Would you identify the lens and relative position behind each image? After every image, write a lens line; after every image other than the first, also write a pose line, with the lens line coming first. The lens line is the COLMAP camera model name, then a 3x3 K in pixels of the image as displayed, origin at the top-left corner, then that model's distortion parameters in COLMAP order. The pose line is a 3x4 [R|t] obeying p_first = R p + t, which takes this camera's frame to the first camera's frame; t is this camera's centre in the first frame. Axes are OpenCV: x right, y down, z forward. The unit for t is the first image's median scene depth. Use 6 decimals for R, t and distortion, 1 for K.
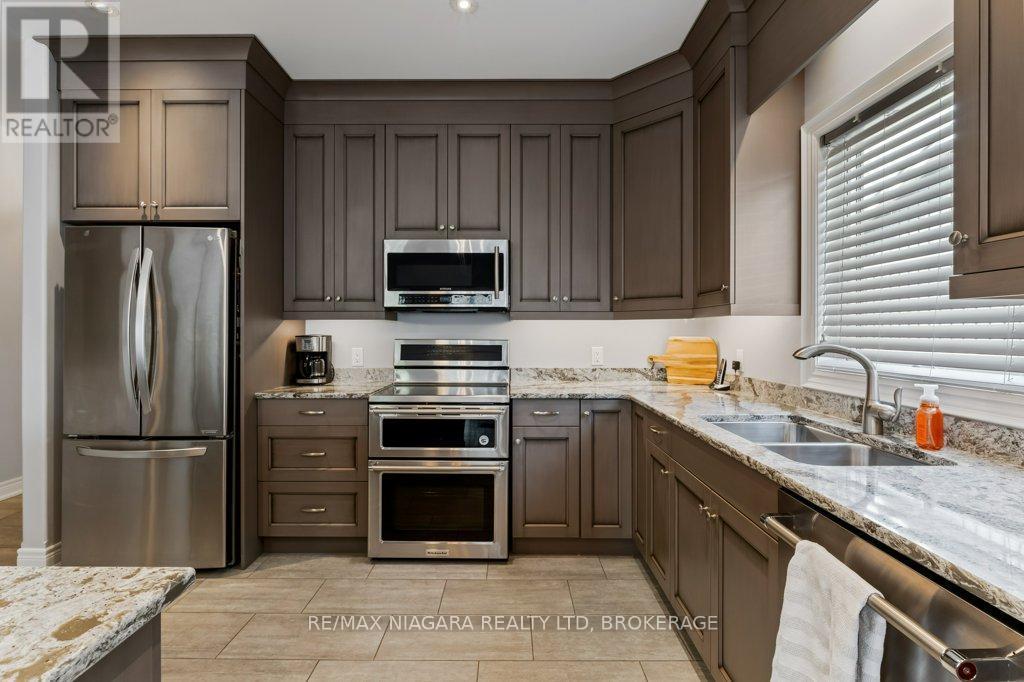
lens RADIAL K [[489.0, 0, 504.8], [0, 489.0, 331.8], [0, 0, 1]] dist [-0.006203, 0.002114]
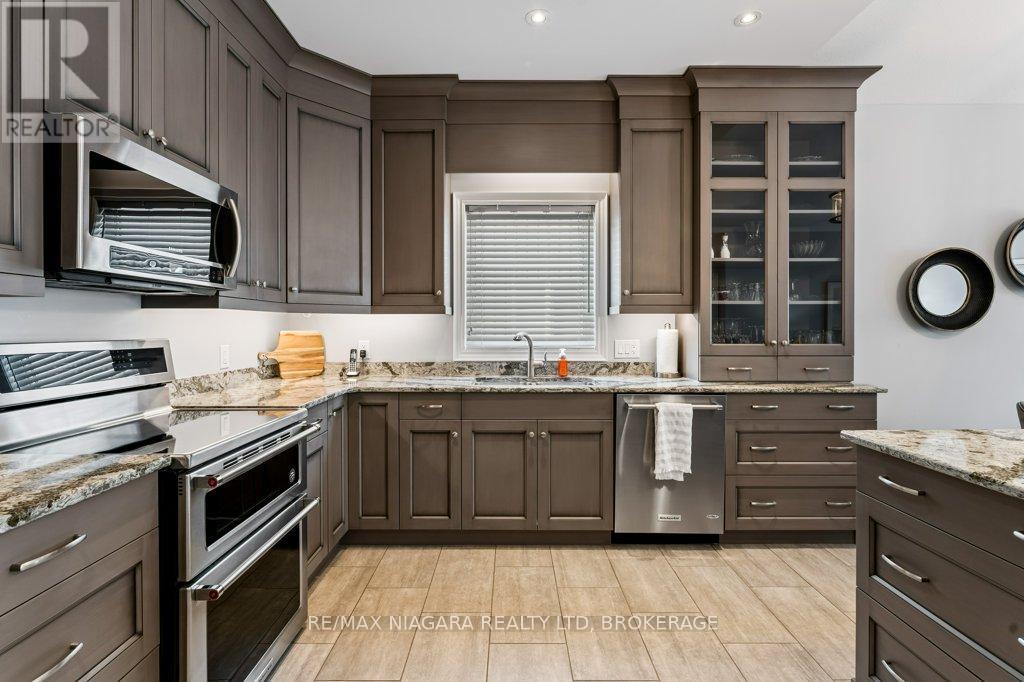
lens RADIAL K [[489.0, 0, 508.2], [0, 489.0, 329.8], [0, 0, 1]] dist [-0.006203, 0.002114]
pose [[-0.004450, -0.009803, 0.999942, -0.753748], [0.000487, 0.999952, 0.009806, -0.001861], [-0.999990, 0.000531, -0.004445, 0.671049]]
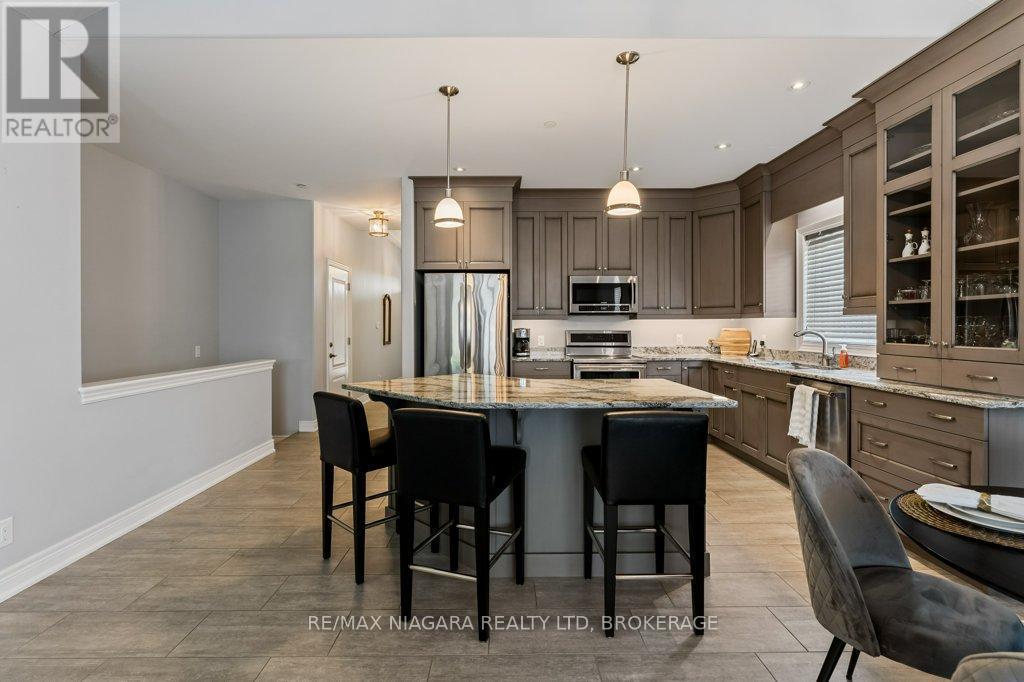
lens RADIAL K [[489.0, 0, 503.8], [0, 489.0, 327.5], [0, 0, 1]] dist [-0.006203, 0.002114]
pose [[0.999953, -0.003661, 0.009003, -0.561017], [0.003637, 0.999990, 0.002665, -0.000819], [-0.009012, -0.002632, 0.999956, -0.909508]]
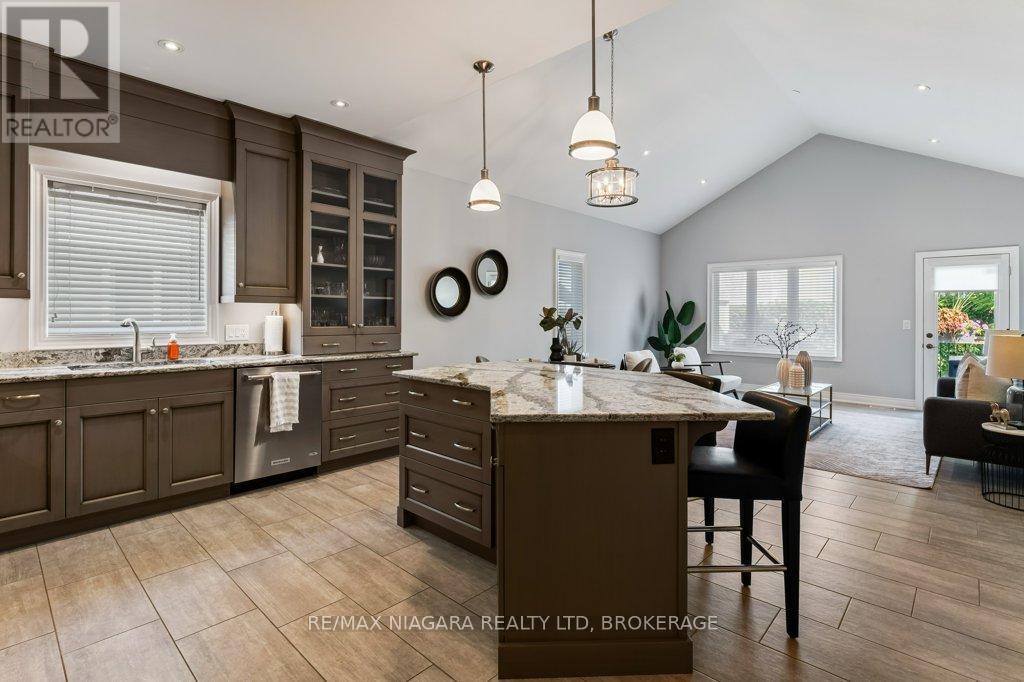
lens RADIAL K [[489.0, 0, 508.1], [0, 489.0, 316.2], [0, 0, 1]] dist [-0.006203, 0.002114]
pose [[-0.736065, -0.010865, 0.676824, -1.078457], [-0.008701, 0.999940, 0.006589, -0.005773], [-0.676855, -0.001039, -0.736116, 0.884385]]
